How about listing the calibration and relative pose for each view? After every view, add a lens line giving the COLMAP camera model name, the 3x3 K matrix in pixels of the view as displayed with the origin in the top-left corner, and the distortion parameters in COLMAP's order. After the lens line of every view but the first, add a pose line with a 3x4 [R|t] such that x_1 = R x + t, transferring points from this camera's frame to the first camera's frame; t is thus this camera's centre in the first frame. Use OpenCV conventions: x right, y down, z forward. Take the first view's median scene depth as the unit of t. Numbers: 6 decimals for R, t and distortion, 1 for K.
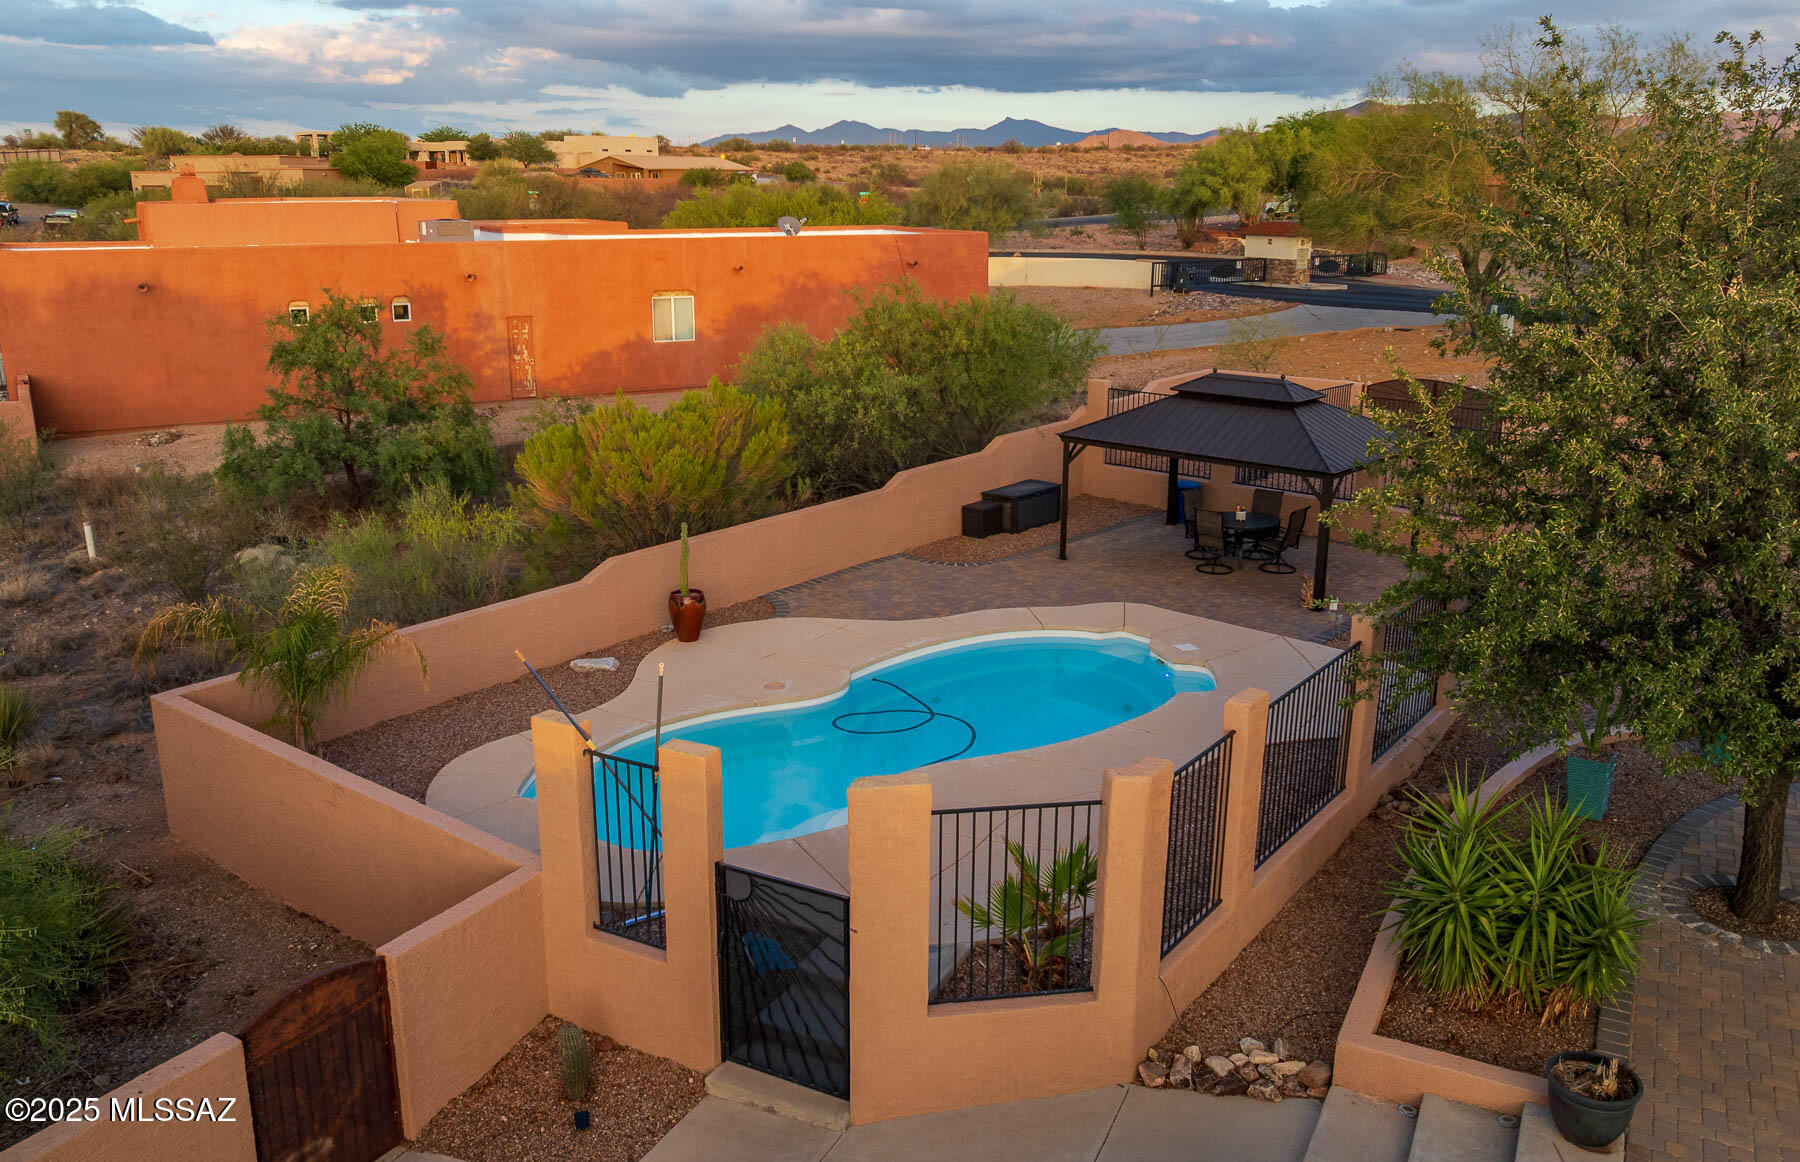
lens RADIAL K [[1477.1, 0, 897.4], [0, 1477.1, 536.6], [0, 0, 1]] dist [-0.018117, -0.009732]
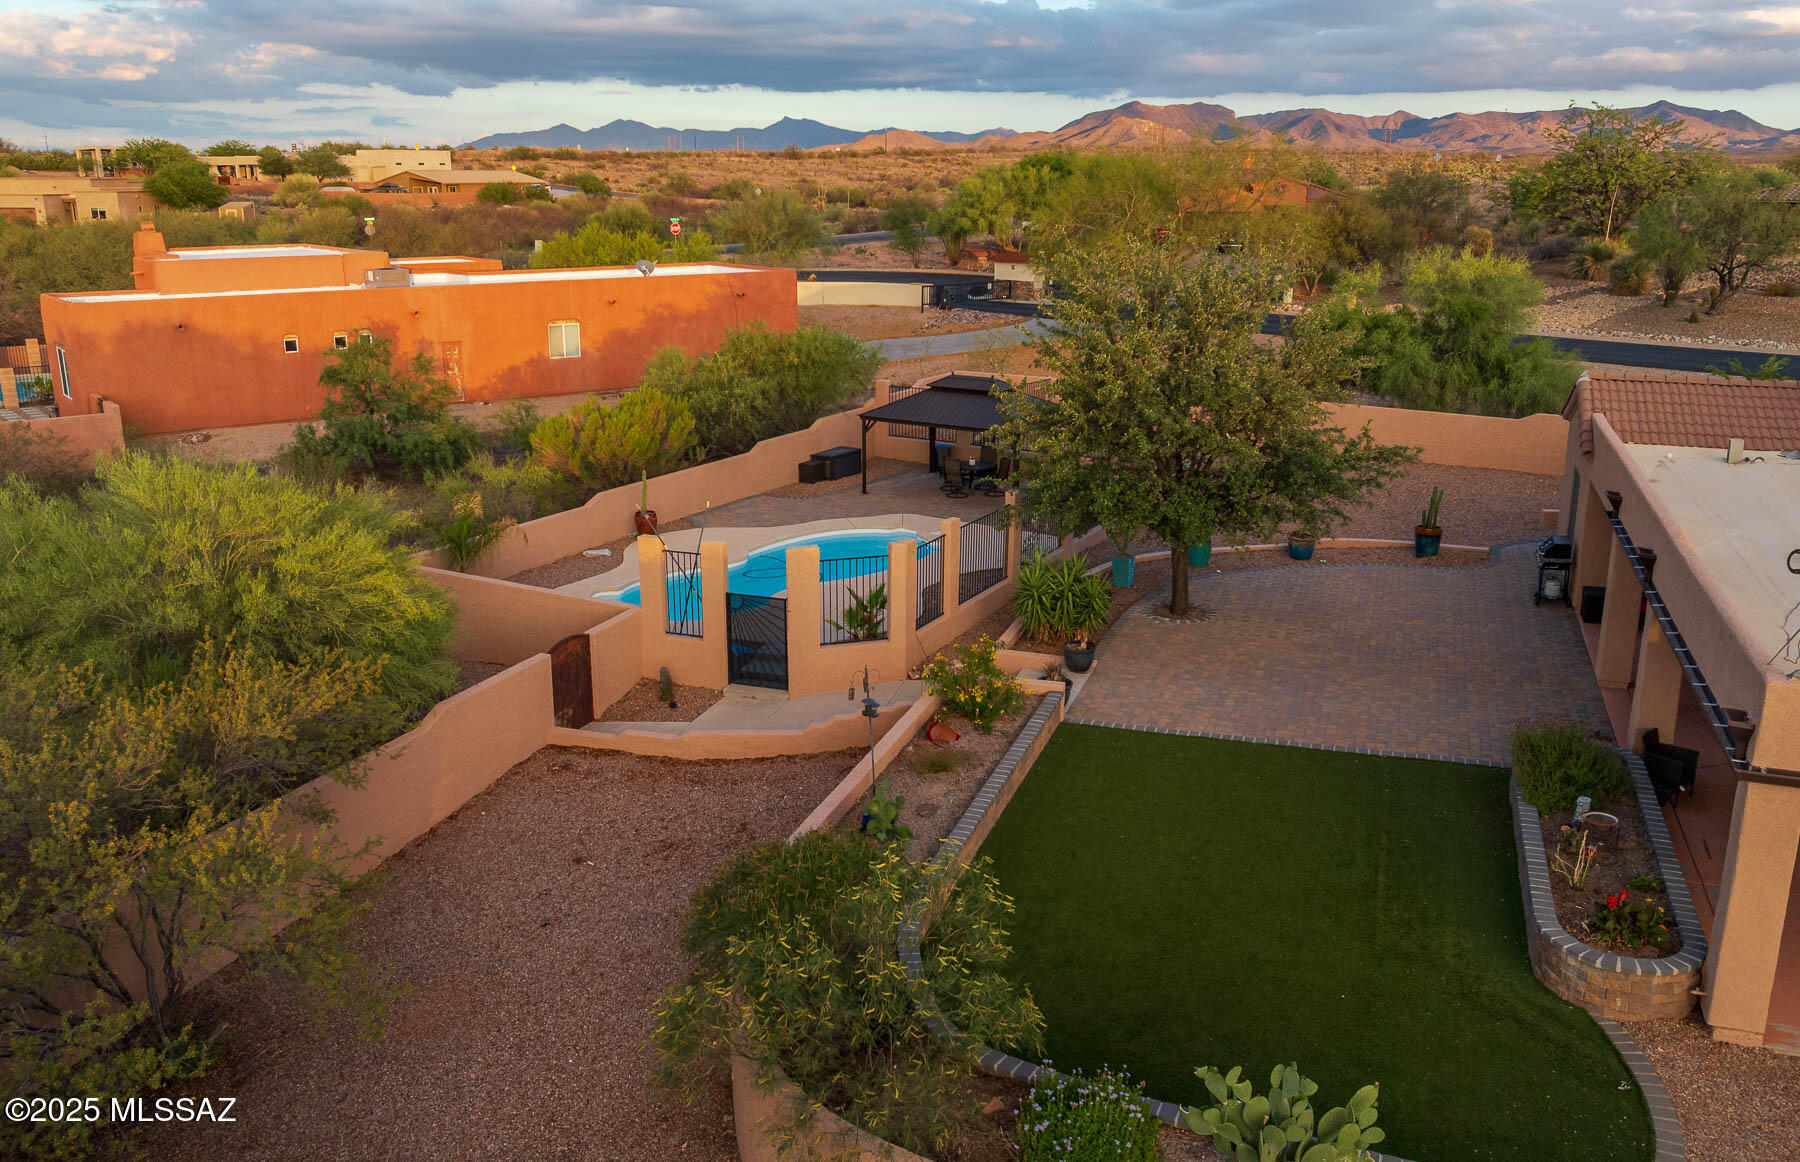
lens RADIAL K [[1477.1, 0, 897.4], [0, 1477.1, 536.6], [0, 0, 1]] dist [-0.018117, -0.009732]
pose [[0.989589, -0.036655, 0.139173, -0.047694], [0.036599, 0.999326, 0.002966, 0.036529], [-0.139188, 0.002159, 0.990264, -0.366207]]
